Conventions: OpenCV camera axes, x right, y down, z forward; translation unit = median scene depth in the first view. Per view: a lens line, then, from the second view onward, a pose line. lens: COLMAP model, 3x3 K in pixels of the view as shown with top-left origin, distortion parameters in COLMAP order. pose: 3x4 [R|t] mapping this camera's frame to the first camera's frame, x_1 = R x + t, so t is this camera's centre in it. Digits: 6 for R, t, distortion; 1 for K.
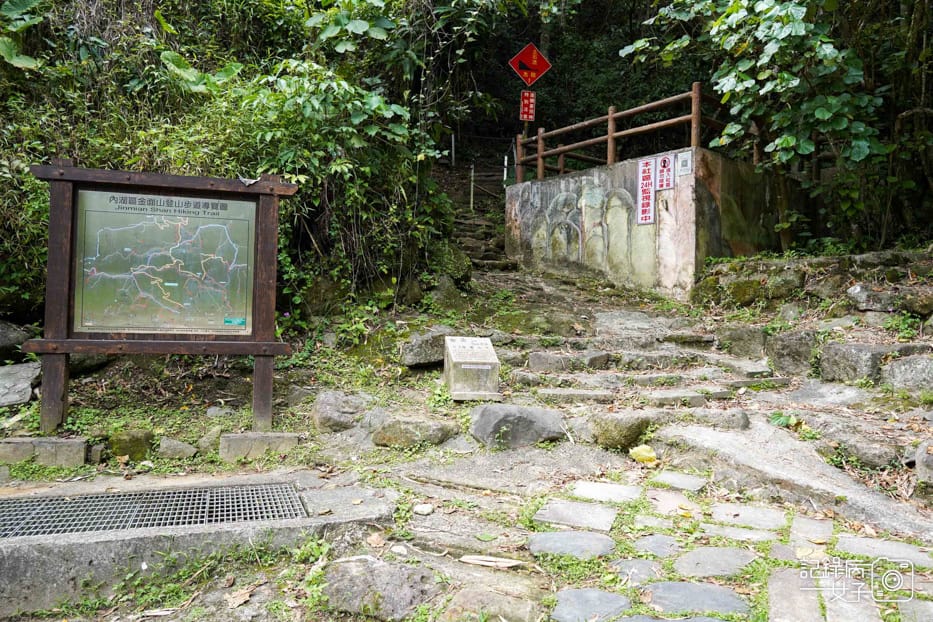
lens RADIAL K [[737.1, 0, 466.9], [0, 737.1, 310.6], [0, 0, 1]] dist [-0.006948, 0.001771]
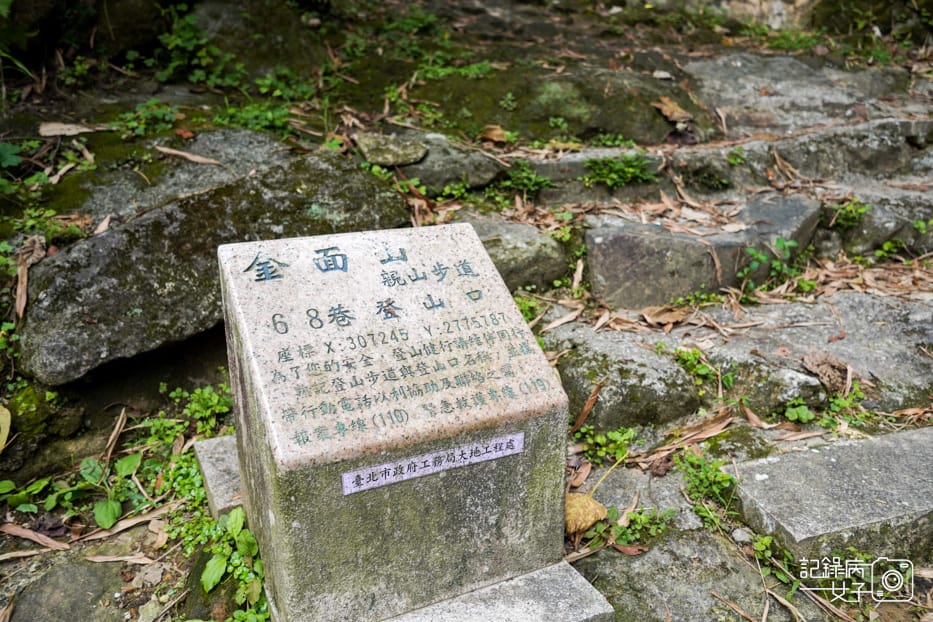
lens RADIAL K [[737.1, 0, 468.3], [0, 737.1, 311.8], [0, 0, 1]] dist [-0.006948, 0.001771]
pose [[0.981270, -0.091974, 0.169262, -0.003189], [0.032824, 0.945640, 0.323554, -0.001804], [-0.189820, -0.311938, 0.930947, 0.707283]]
